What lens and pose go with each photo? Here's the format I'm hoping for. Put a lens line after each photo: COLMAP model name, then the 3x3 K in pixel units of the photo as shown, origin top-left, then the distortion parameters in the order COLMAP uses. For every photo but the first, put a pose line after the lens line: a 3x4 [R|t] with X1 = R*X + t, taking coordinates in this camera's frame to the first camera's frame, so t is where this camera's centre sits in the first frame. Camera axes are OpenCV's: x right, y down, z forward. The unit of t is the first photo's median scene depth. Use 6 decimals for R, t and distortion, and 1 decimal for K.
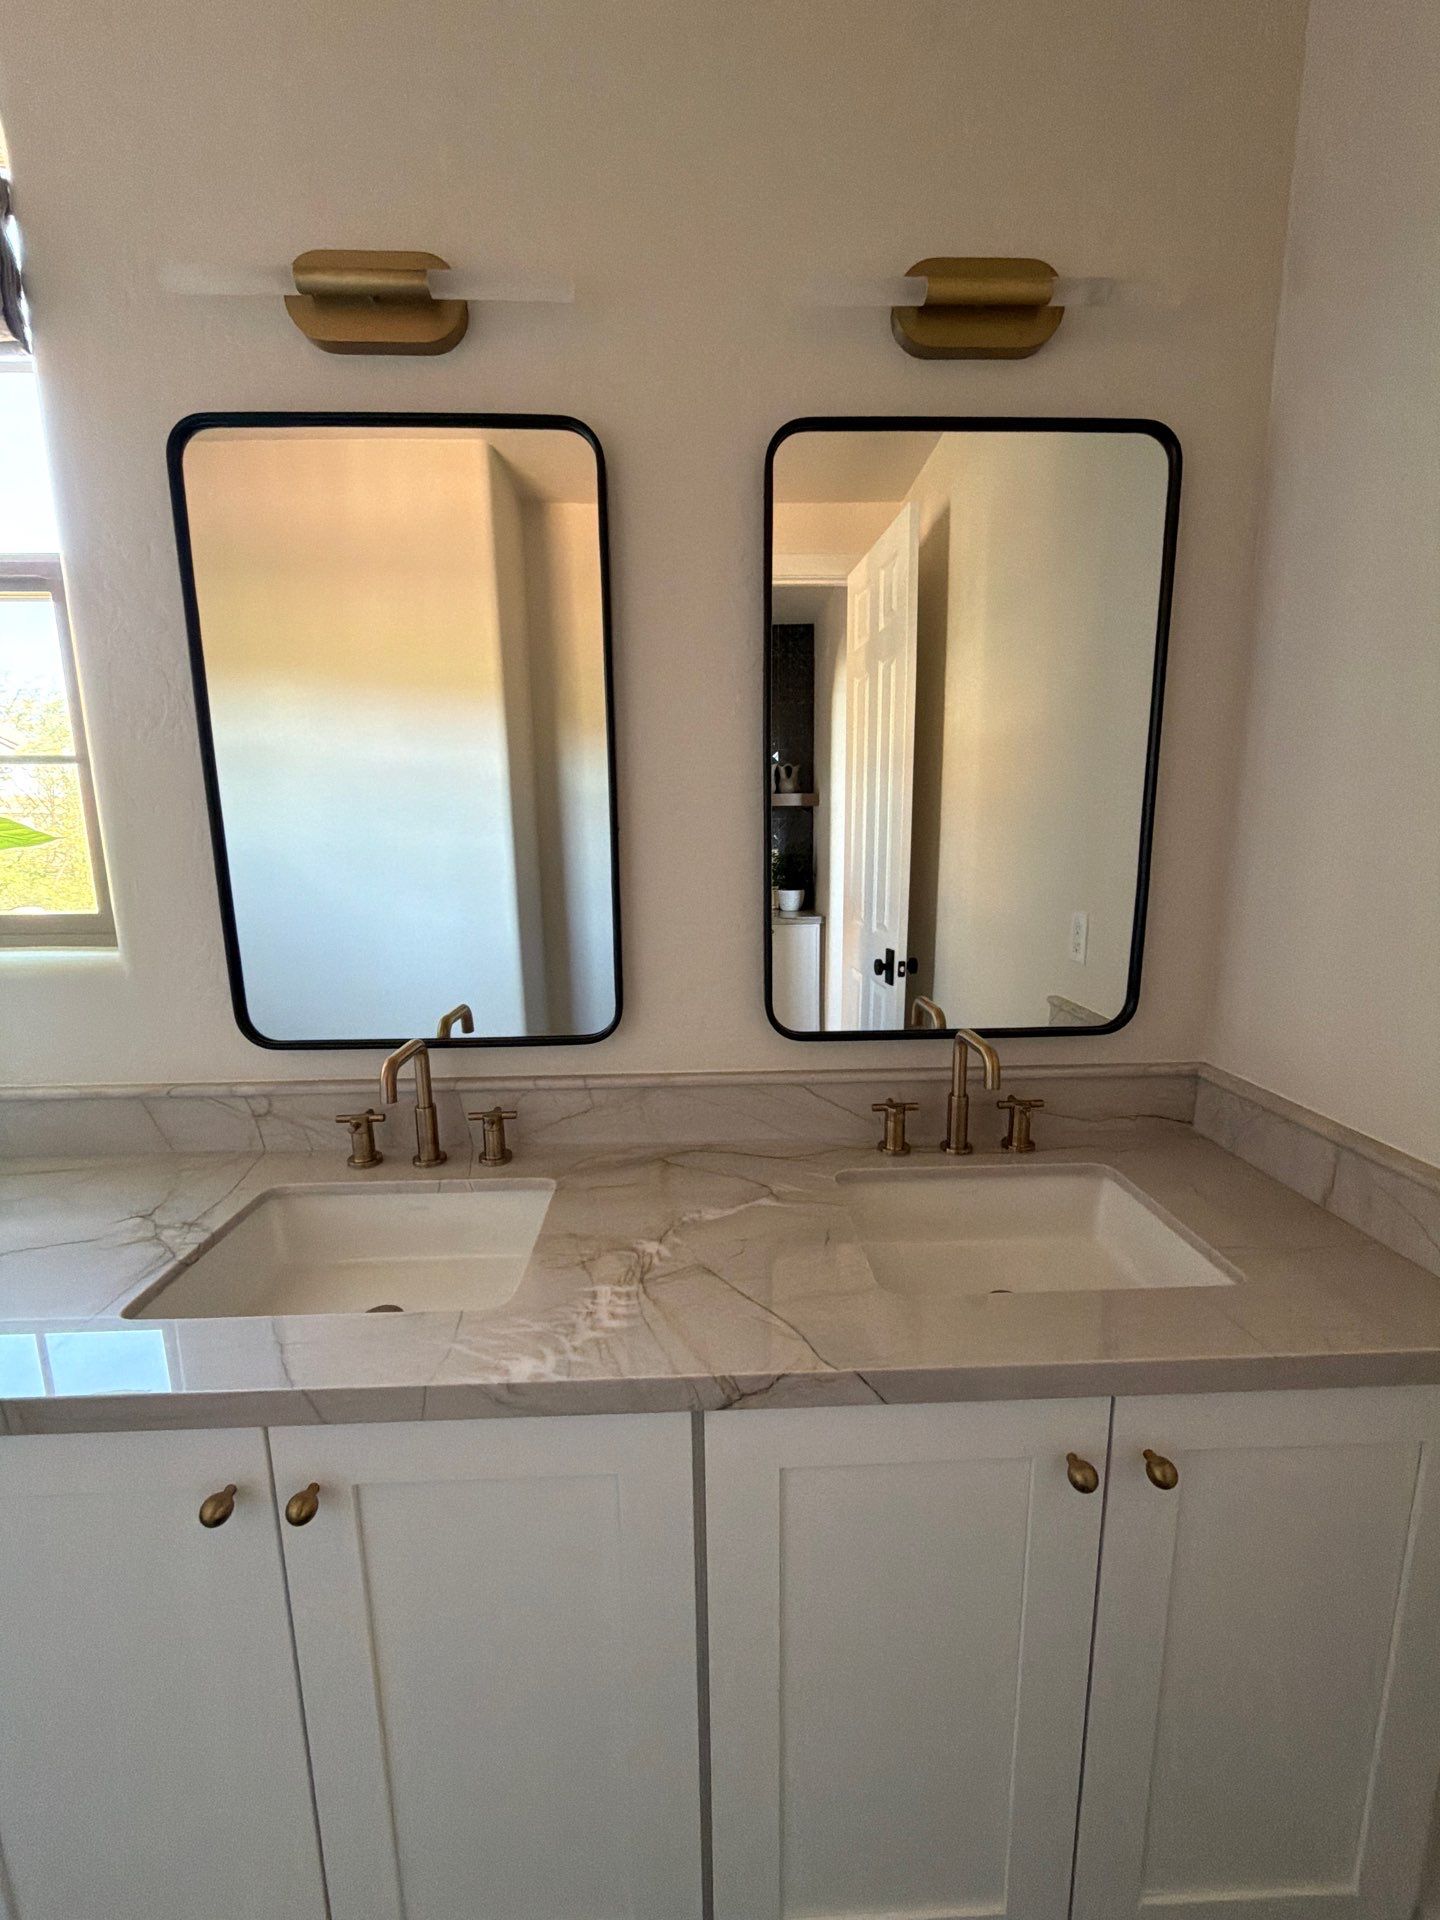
lens RADIAL K [[765.3, 0, 720.0], [0, 765.3, 960.0], [0, 0, 1]] dist [0.001028, 0.000098]
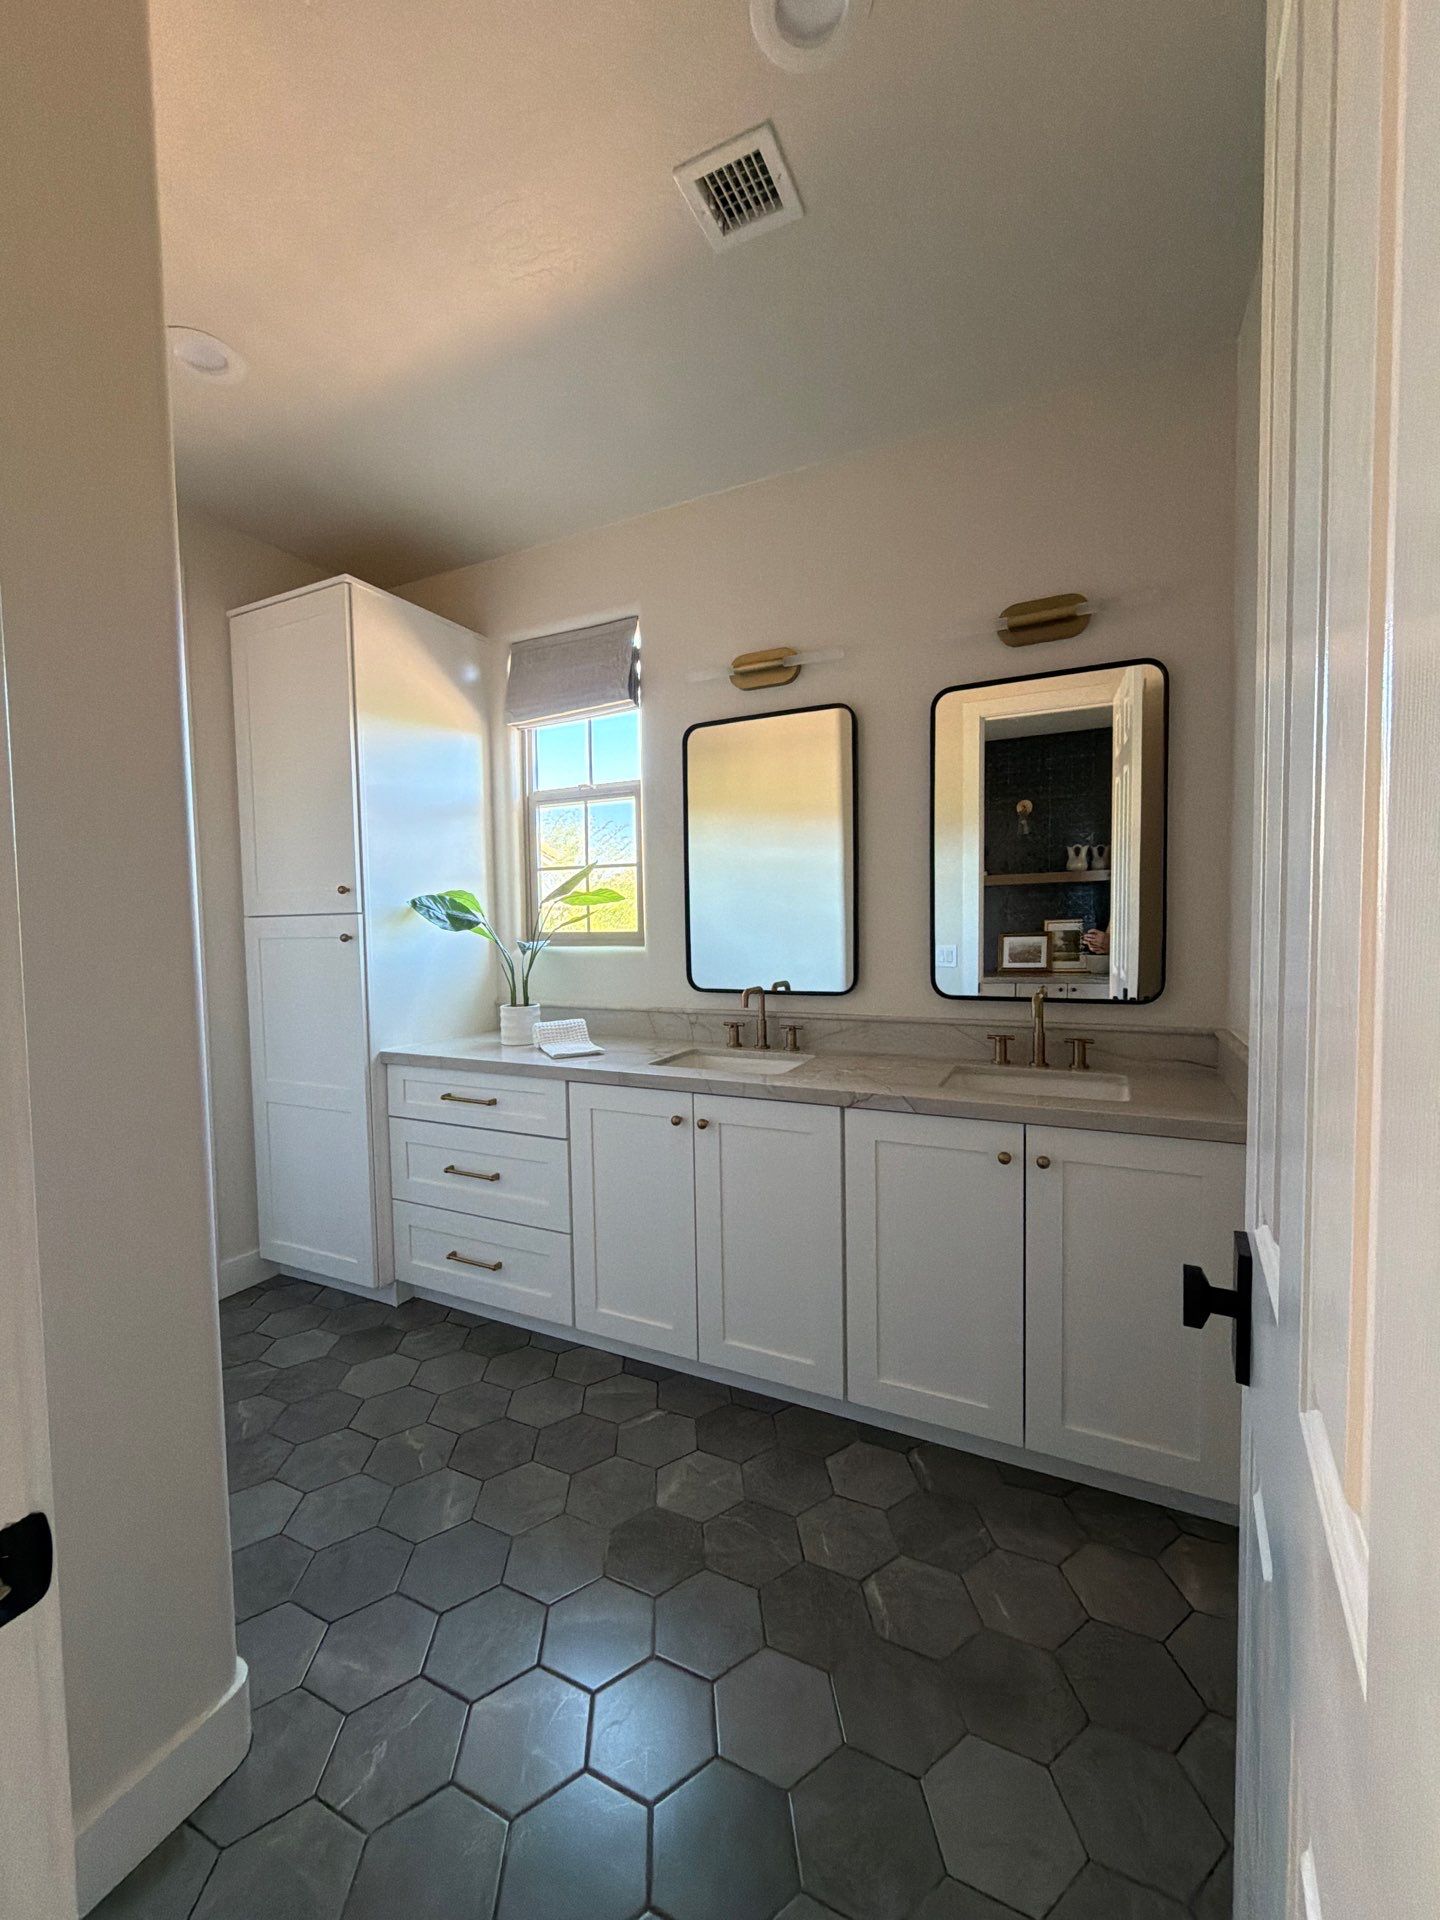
lens RADIAL K [[765.3, 0, 720.0], [0, 765.3, 960.0], [0, 0, 1]] dist [0.001028, 0.000098]
pose [[0.881258, 0.019650, -0.472226, 0.493748], [-0.072321, 0.992976, -0.093643, 0.228543], [0.467069, 0.116676, 0.876489, -0.897818]]
